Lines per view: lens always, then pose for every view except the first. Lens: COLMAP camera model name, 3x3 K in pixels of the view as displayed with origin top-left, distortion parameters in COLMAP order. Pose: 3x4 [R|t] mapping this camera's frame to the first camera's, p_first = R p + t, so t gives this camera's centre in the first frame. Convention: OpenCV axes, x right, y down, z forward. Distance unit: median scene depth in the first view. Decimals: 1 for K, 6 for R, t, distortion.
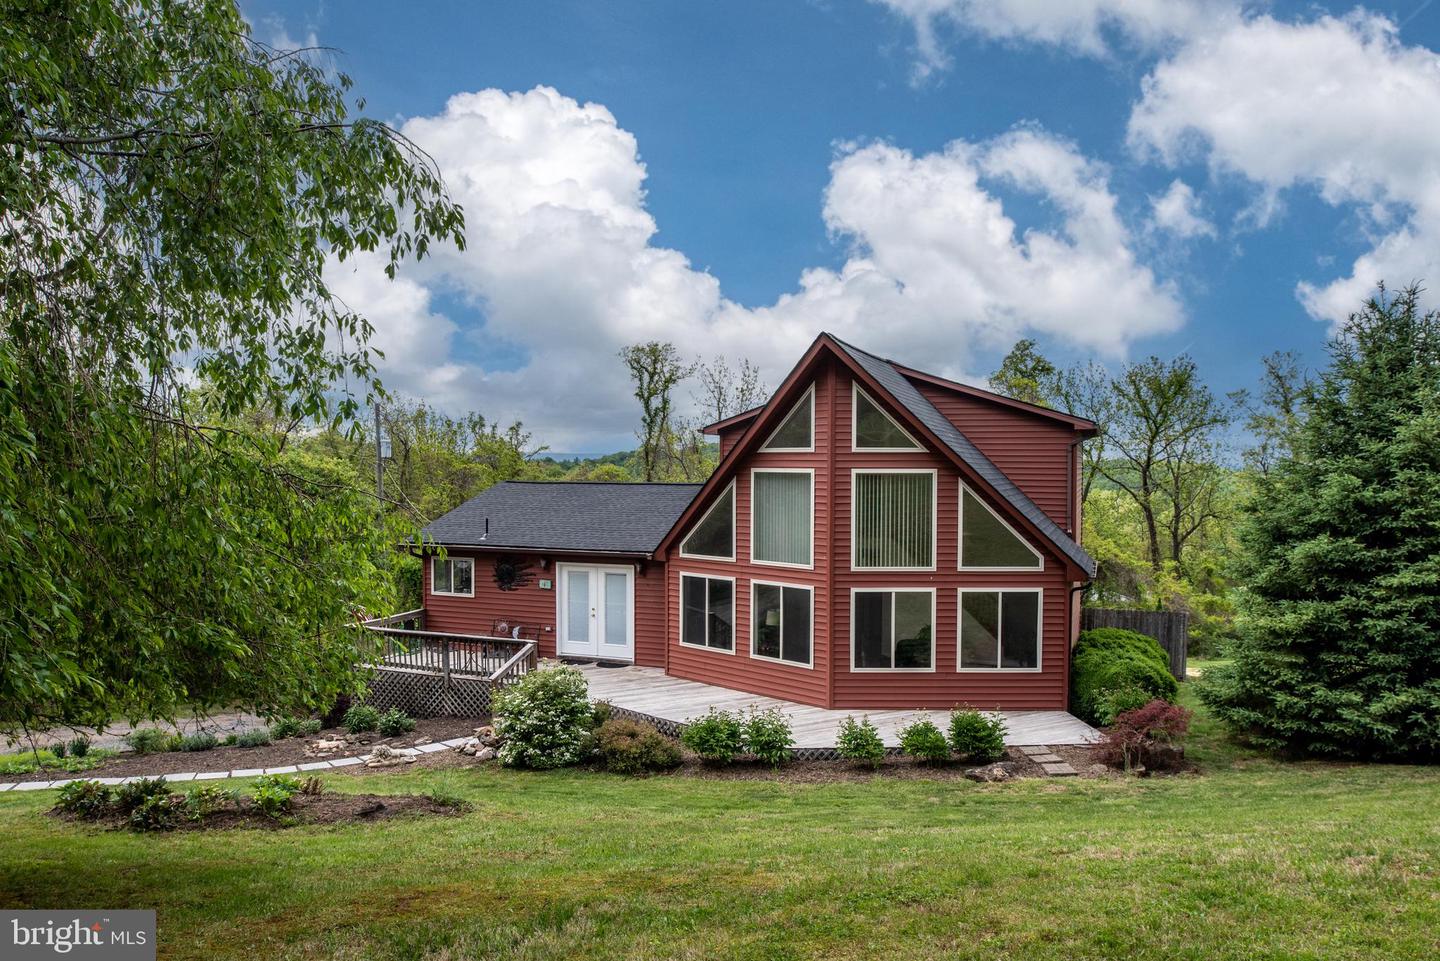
lens RADIAL K [[1001.2, 0, 725.5], [0, 1001.2, 496.3], [0, 0, 1]] dist [-0.006542, -0.001873]
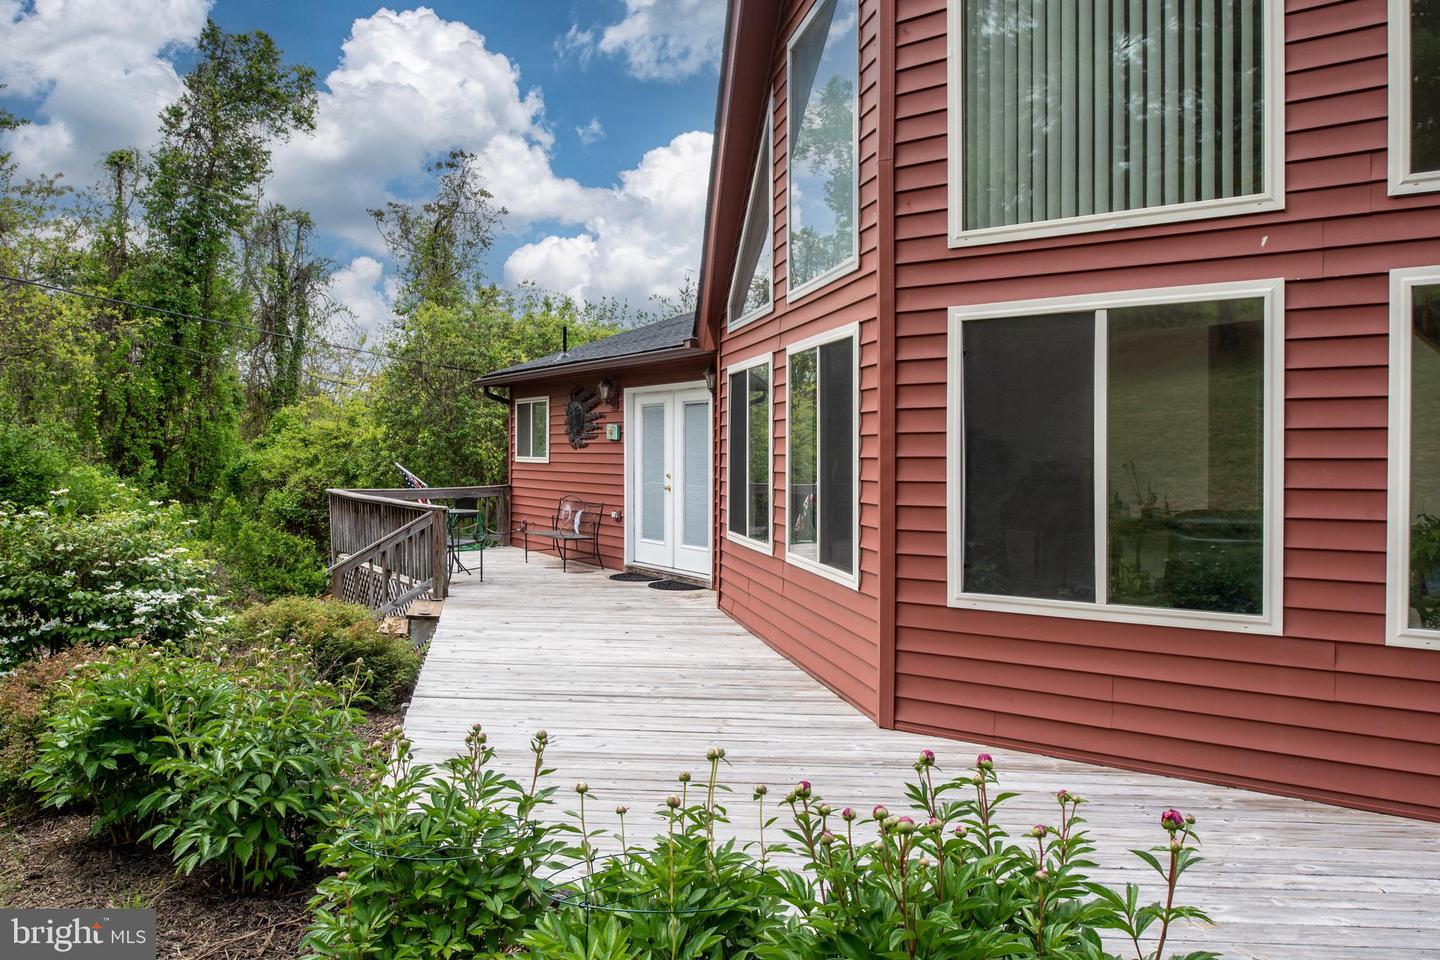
lens RADIAL K [[1045.7, 0, 719.1], [0, 1045.7, 454.1], [0, 0, 1]] dist [-0.026234, -0.003553]
pose [[0.813110, -0.001256, -0.582109, 0.243848], [-0.016006, 0.999571, -0.024515, 0.141114], [0.581890, 0.029250, 0.812741, 0.721184]]
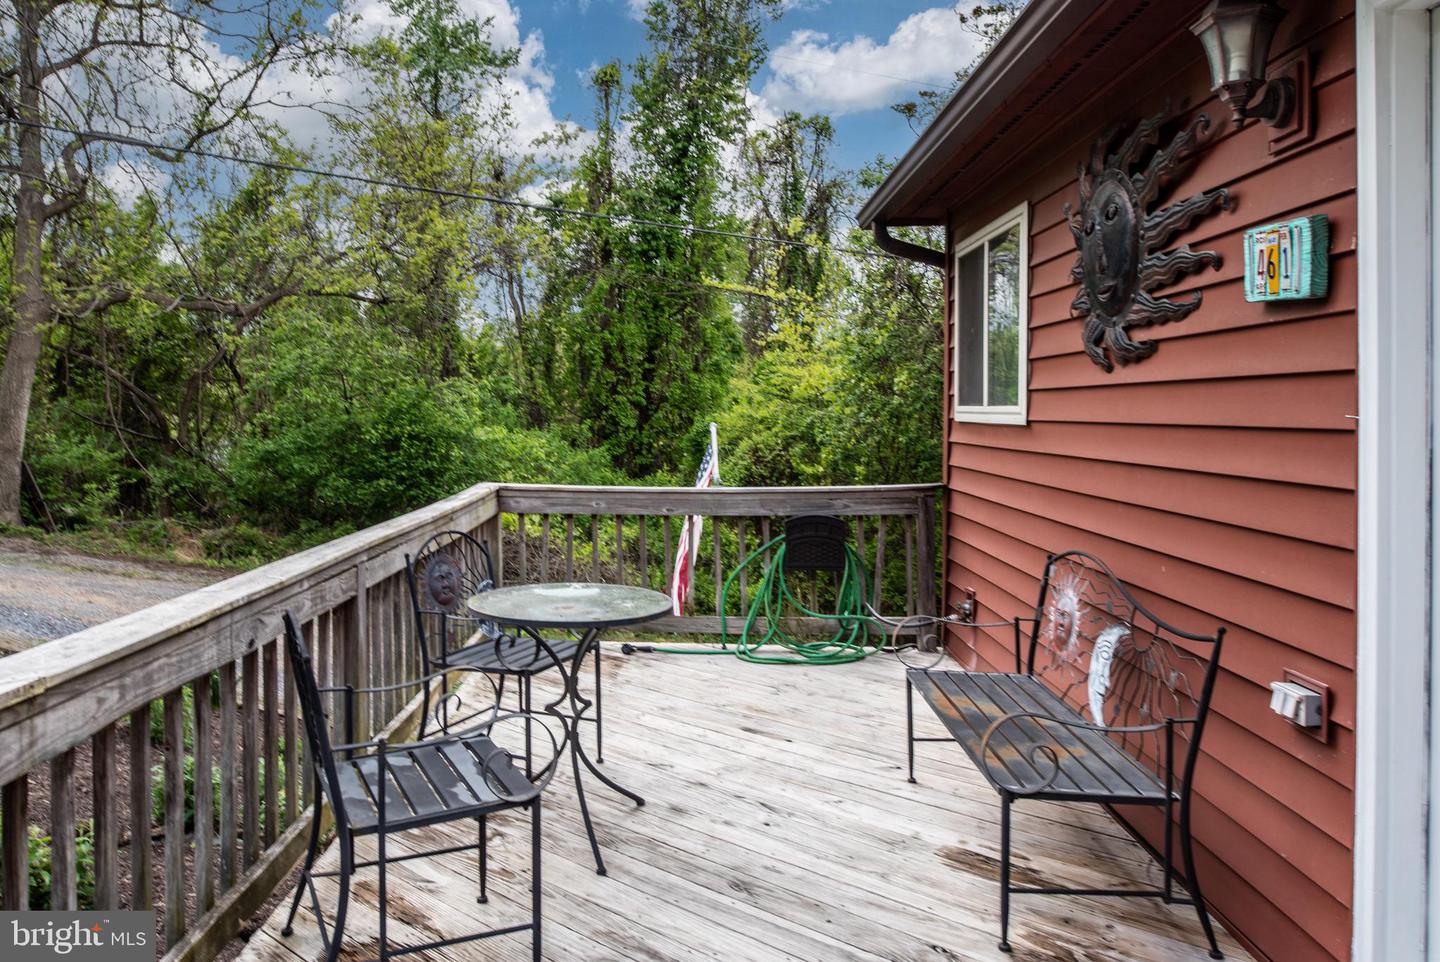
lens RADIAL K [[1051.0, 0, 585.2], [0, 1051.0, 419.4], [0, 0, 1]] dist [-0.039273, 0.001047]
pose [[0.263772, 0.001724, -0.964583, -0.121607], [-0.029028, 0.999560, -0.006151, 0.133642], [0.964148, 0.029622, 0.263706, 1.132556]]
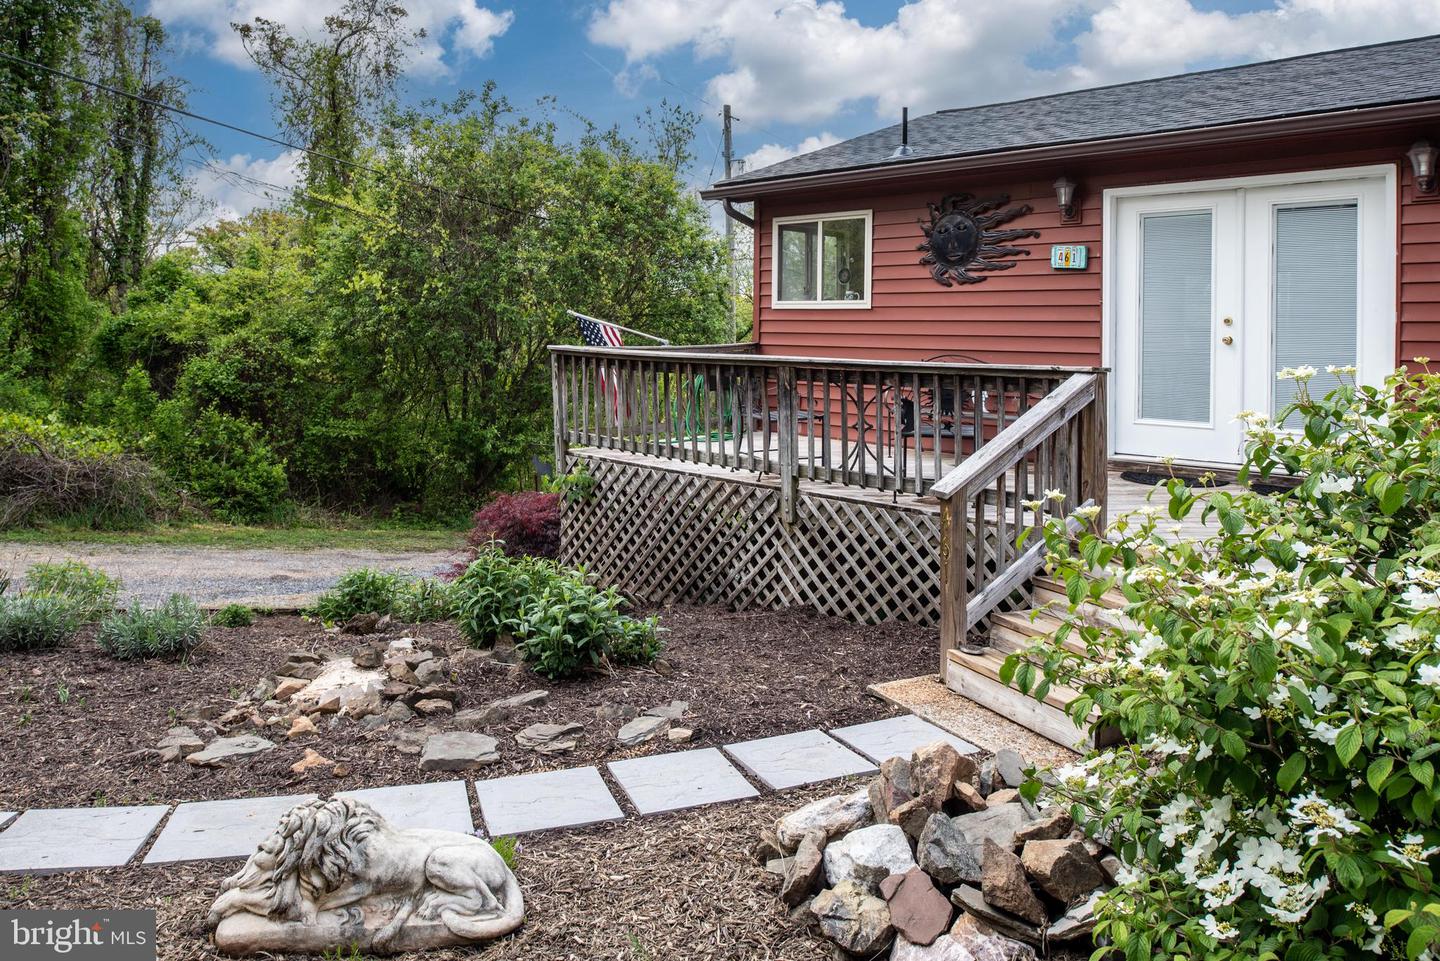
lens RADIAL K [[1008.5, 0, 714.3], [0, 1008.5, 331.0], [0, 0, 1]] dist [-0.020803, -0.001215]
pose [[0.923191, 0.004595, -0.384315, -0.199123], [-0.015917, 0.999528, -0.026284, 0.157138], [0.384012, 0.030382, 0.922828, 0.781501]]
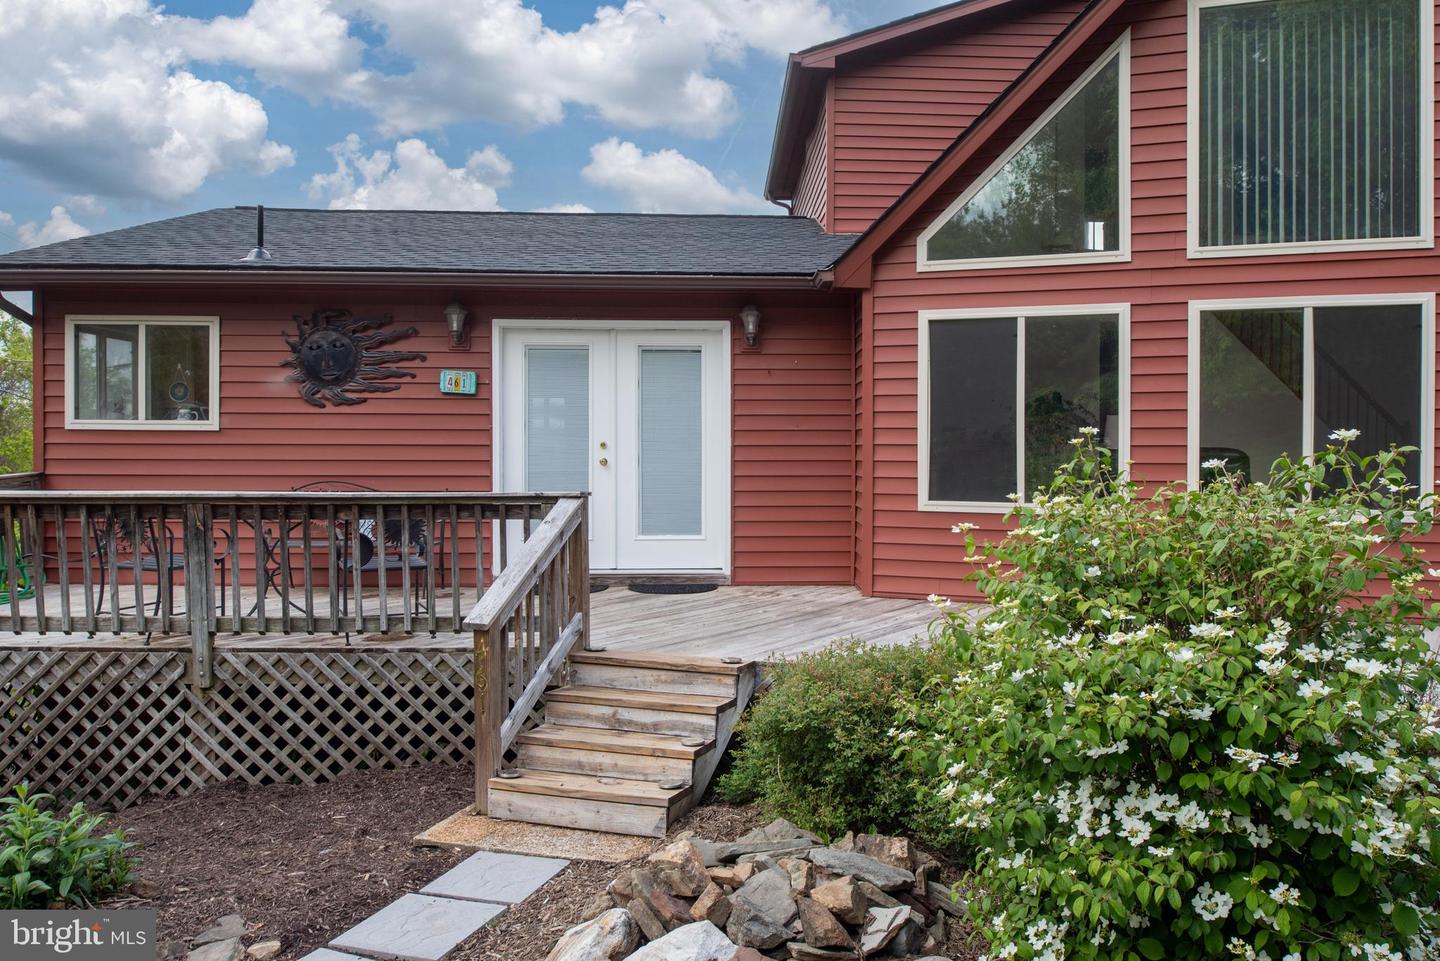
lens RADIAL K [[1022.1, 0, 780.8], [0, 1022.1, 451.9], [0, 0, 1]] dist [-0.012836, -0.005878]
pose [[0.909549, -0.005504, 0.415561, -0.284907], [0.014874, 0.999703, -0.019315, 0.152811], [-0.415331, 0.023749, 0.909360, 0.772306]]
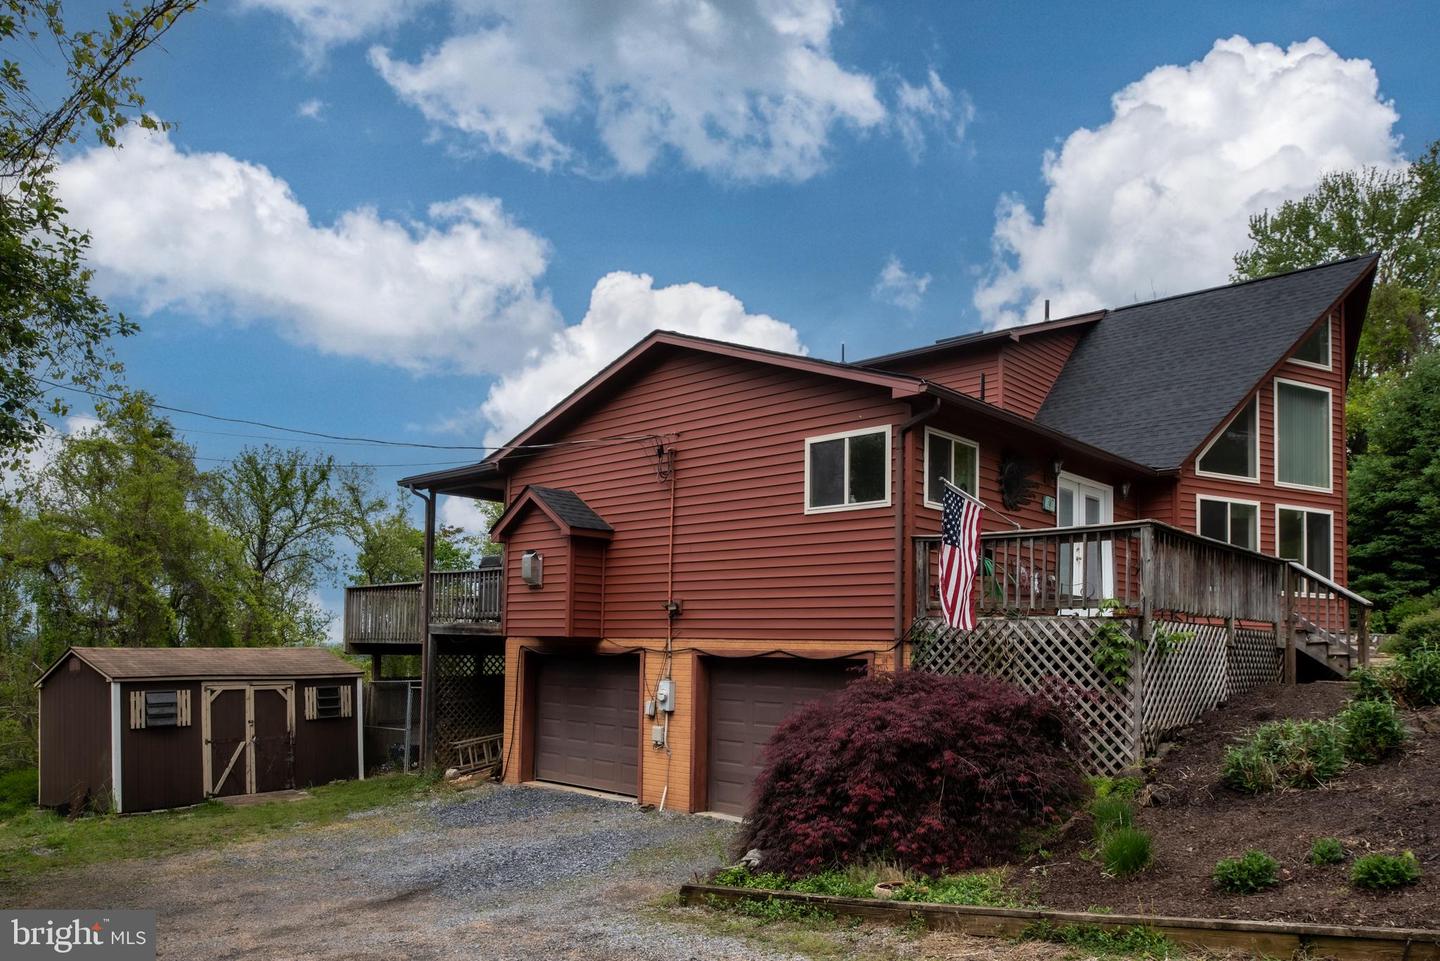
lens RADIAL K [[996.0, 0, 726.3], [0, 996.0, 594.7], [0, 0, 1]] dist [-0.011648, -0.004070]
pose [[0.366120, 0.048524, 0.929302, -1.002273], [0.014858, 0.998207, -0.057976, 0.217355], [-0.930449, 0.035034, 0.364743, 1.208631]]
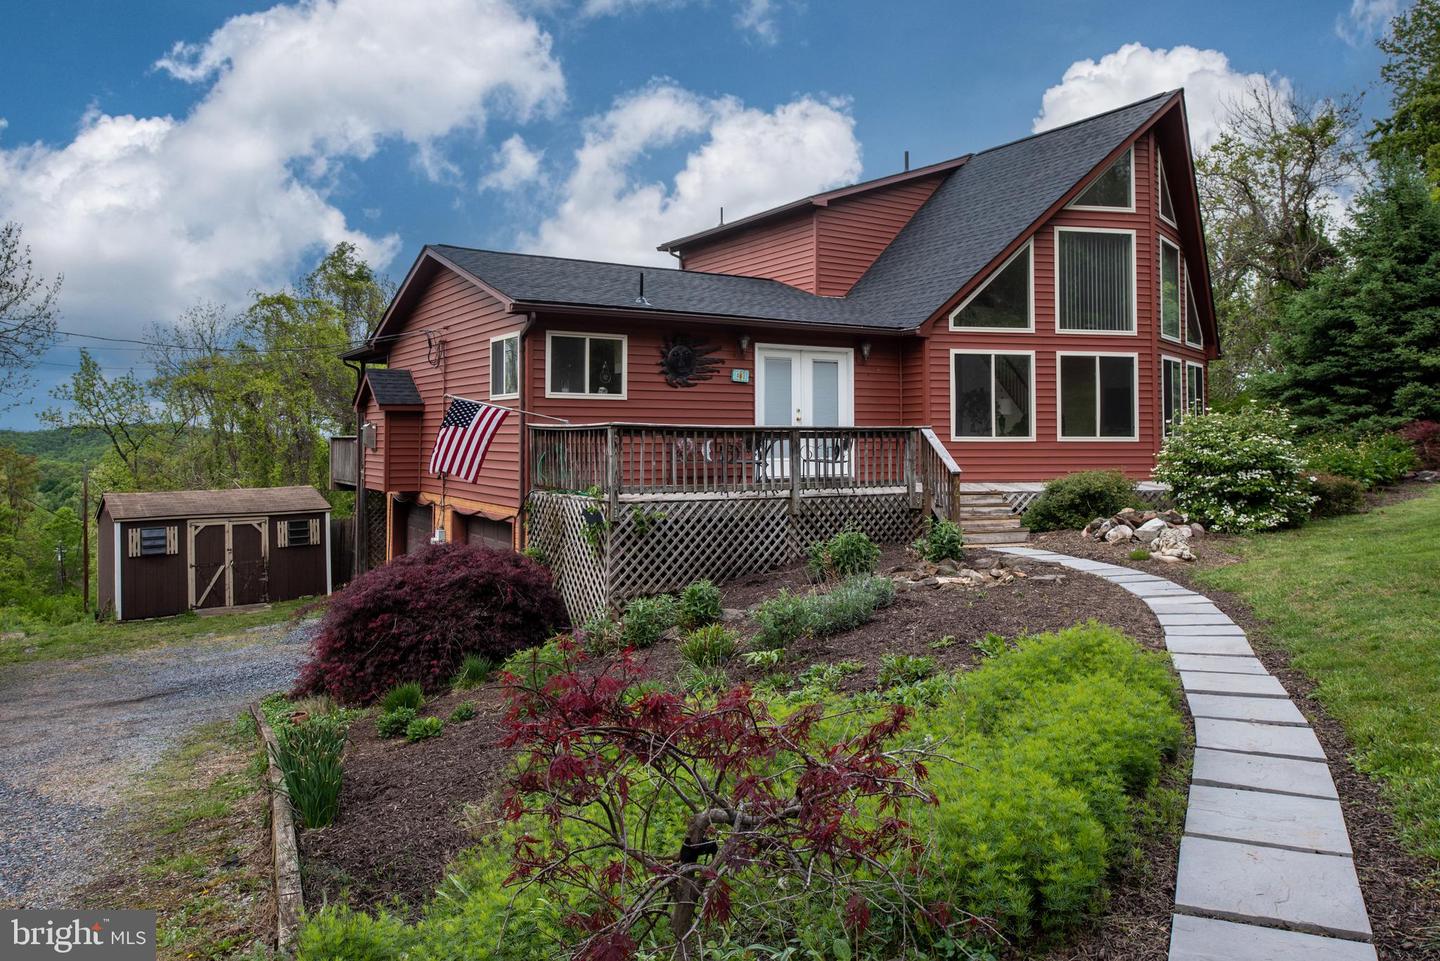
lens RADIAL K [[1001.2, 0, 733.1], [0, 1001.2, 394.6], [0, 0, 1]] dist [-0.013002, -0.003618]
pose [[0.591260, 0.027208, 0.806022, -0.908975], [0.028218, 0.998121, -0.054391, 0.171494], [-0.805987, 0.054904, 0.589381, 0.761306]]
